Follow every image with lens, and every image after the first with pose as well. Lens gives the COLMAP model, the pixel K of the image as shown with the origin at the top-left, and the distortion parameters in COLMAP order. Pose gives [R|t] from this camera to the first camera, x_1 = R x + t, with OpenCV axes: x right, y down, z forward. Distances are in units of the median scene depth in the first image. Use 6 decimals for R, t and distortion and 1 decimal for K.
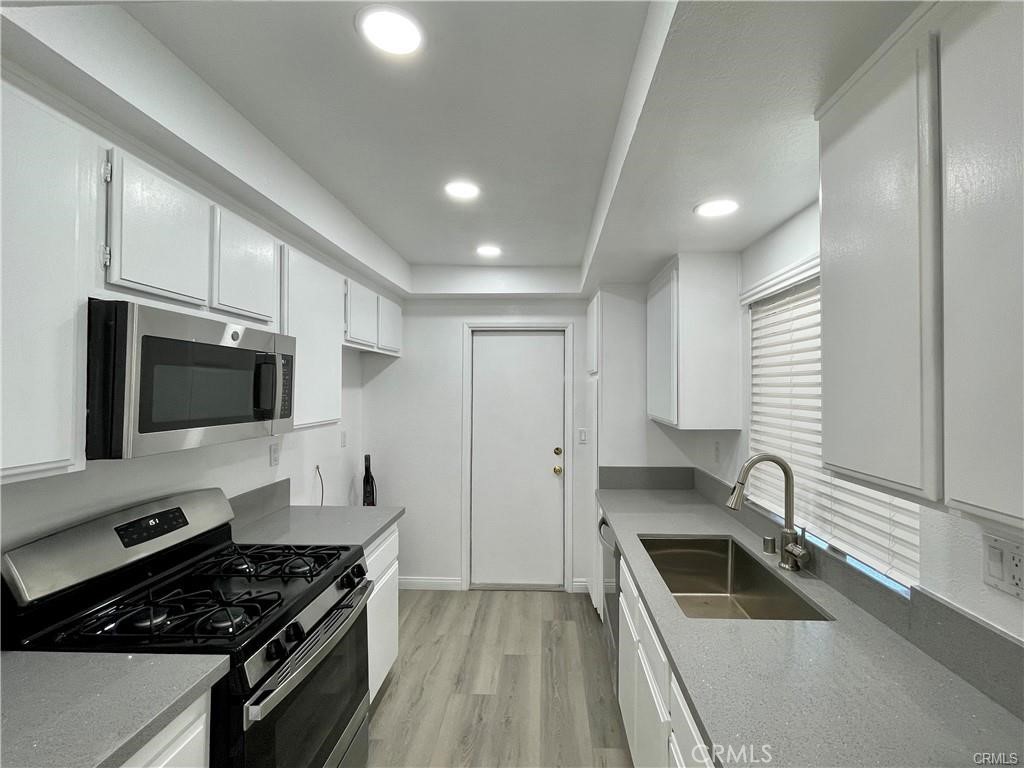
lens RADIAL K [[451.2, 0, 522.6], [0, 451.2, 383.9], [0, 0, 1]] dist [-0.004751, -0.000212]
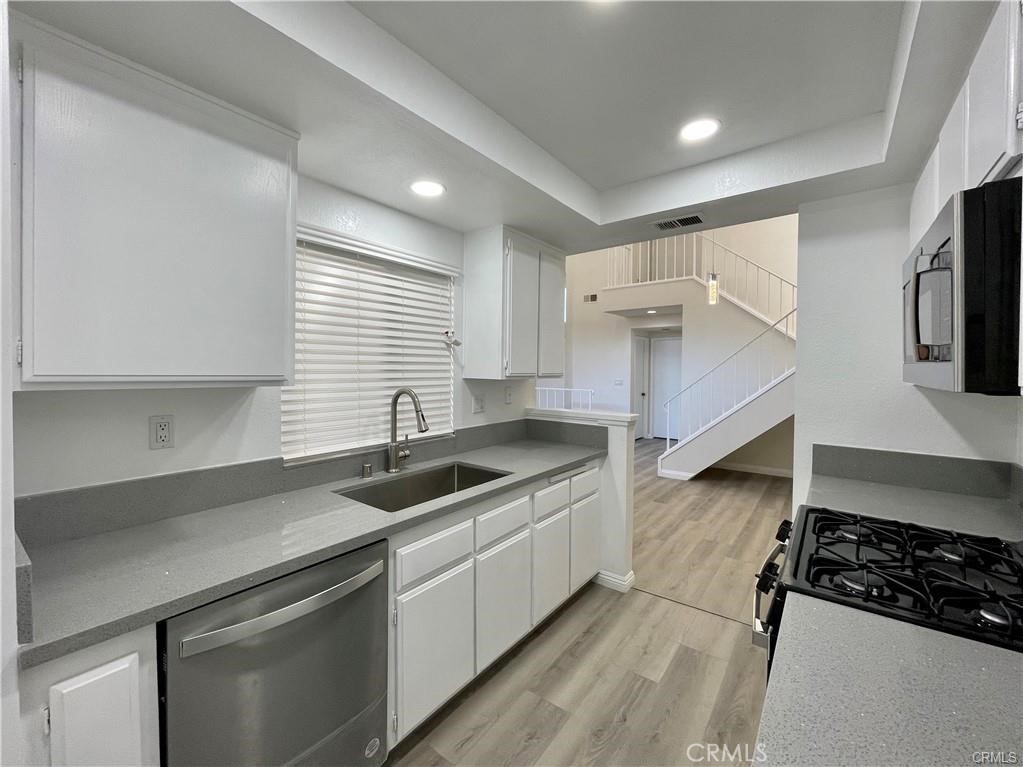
lens RADIAL K [[413.4, 0, 514.0], [0, 413.4, 375.4], [0, 0, 1]] dist [-0.007689, 0.001674]
pose [[-0.817885, -0.017828, 0.575105, -0.240563], [-0.010301, 0.999813, 0.016345, 0.057221], [-0.575289, 0.007445, -0.817916, 1.021400]]
